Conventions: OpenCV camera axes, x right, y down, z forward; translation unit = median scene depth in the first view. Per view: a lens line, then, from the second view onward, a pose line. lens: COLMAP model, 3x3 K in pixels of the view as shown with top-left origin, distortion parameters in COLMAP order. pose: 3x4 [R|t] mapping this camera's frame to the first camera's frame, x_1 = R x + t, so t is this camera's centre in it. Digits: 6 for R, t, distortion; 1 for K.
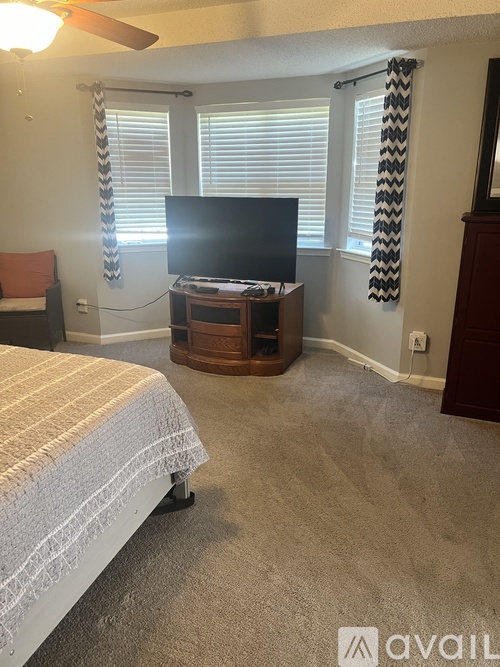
lens RADIAL K [[504.3, 0, 248.7], [0, 504.3, 327.8], [0, 0, 1]] dist [0.059335, -0.066014]
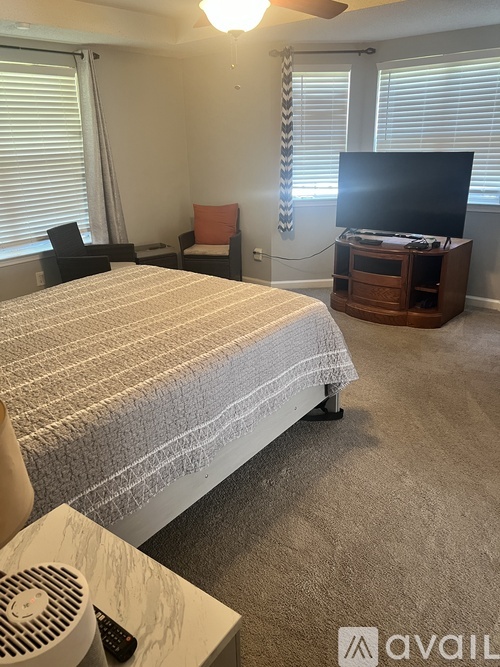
lens RADIAL K [[504.3, 0, 248.7], [0, 504.3, 327.8], [0, 0, 1]] dist [0.059335, -0.066014]
pose [[0.947502, 0.092531, -0.306070, 0.015972], [-0.070447, 0.994102, 0.082455, 0.034465], [0.311894, -0.056565, 0.948432, -0.102696]]
